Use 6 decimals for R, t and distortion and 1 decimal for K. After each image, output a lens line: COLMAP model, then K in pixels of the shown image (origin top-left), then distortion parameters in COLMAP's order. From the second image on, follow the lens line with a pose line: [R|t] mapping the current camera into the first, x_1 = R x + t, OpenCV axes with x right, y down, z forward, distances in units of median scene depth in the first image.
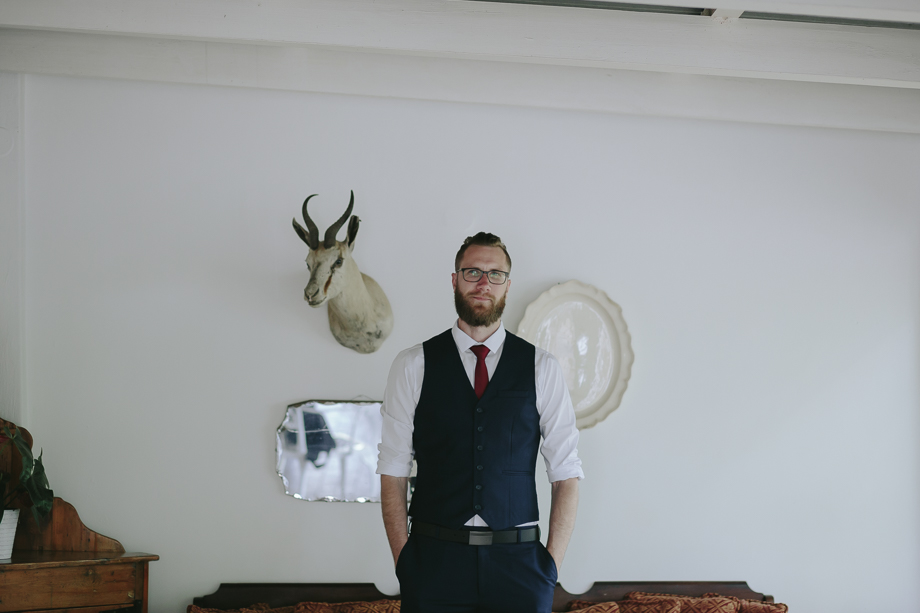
lens RADIAL K [[2416.7, 0, 460.0], [0, 2416.7, 306.5], [0, 0, 1]] dist [0.007056, -0.648184]
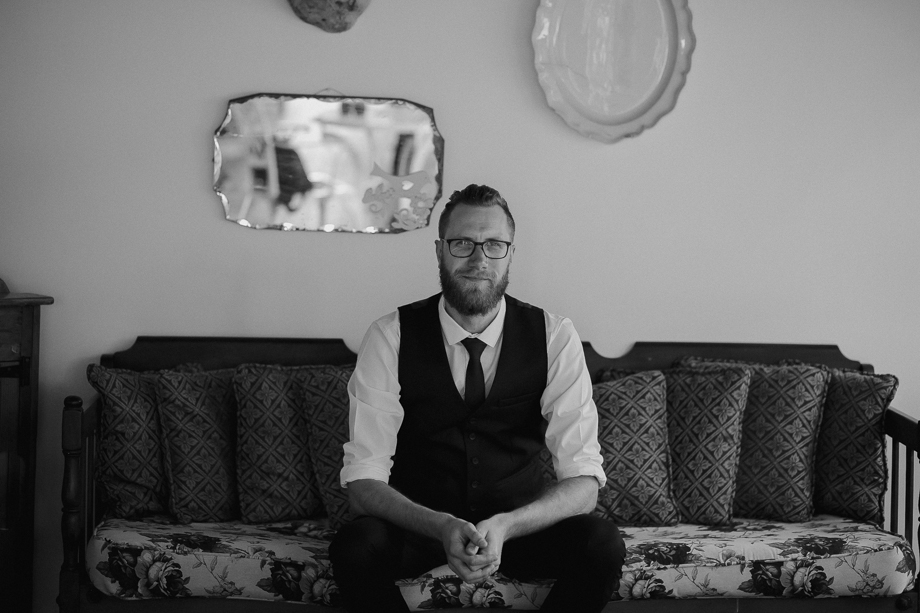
lens RADIAL K [[2416.7, 0, 460.0], [0, 2416.7, 306.5], [0, 0, 1]] dist [0.007056, -0.648184]
pose [[0.999865, 0.015897, 0.004052, -0.002149], [-0.016212, 0.995266, 0.095829, 0.032190], [-0.002510, -0.095882, 0.995390, 0.256767]]
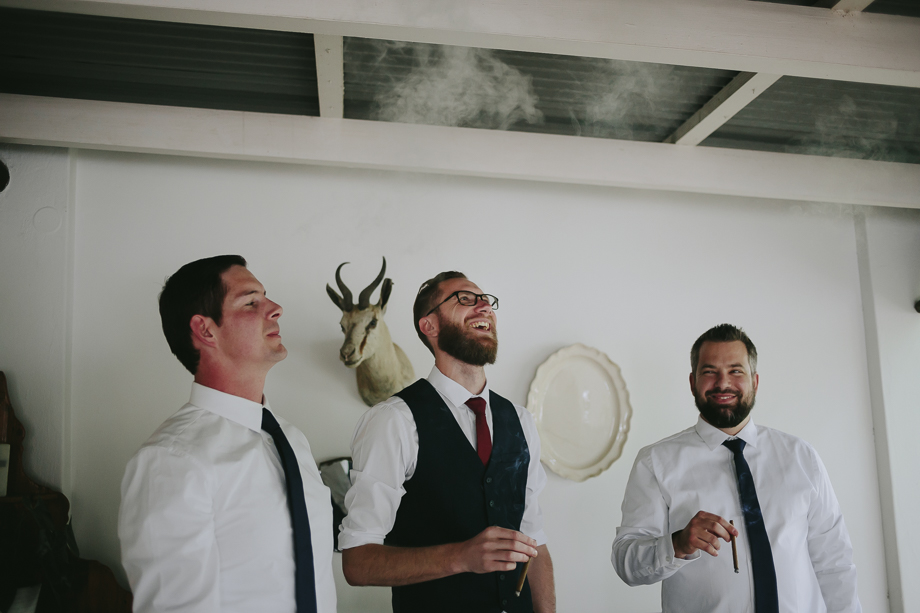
lens RADIAL K [[982.5, 0, 469.5], [0, 982.5, 306.8], [0, 0, 1]] dist [-0.013592, -0.000952]
pose [[0.993527, -0.008292, 0.113297, -0.054775], [0.019190, 0.995250, -0.095446, 0.014772], [-0.111968, 0.097002, 0.988966, 0.561743]]
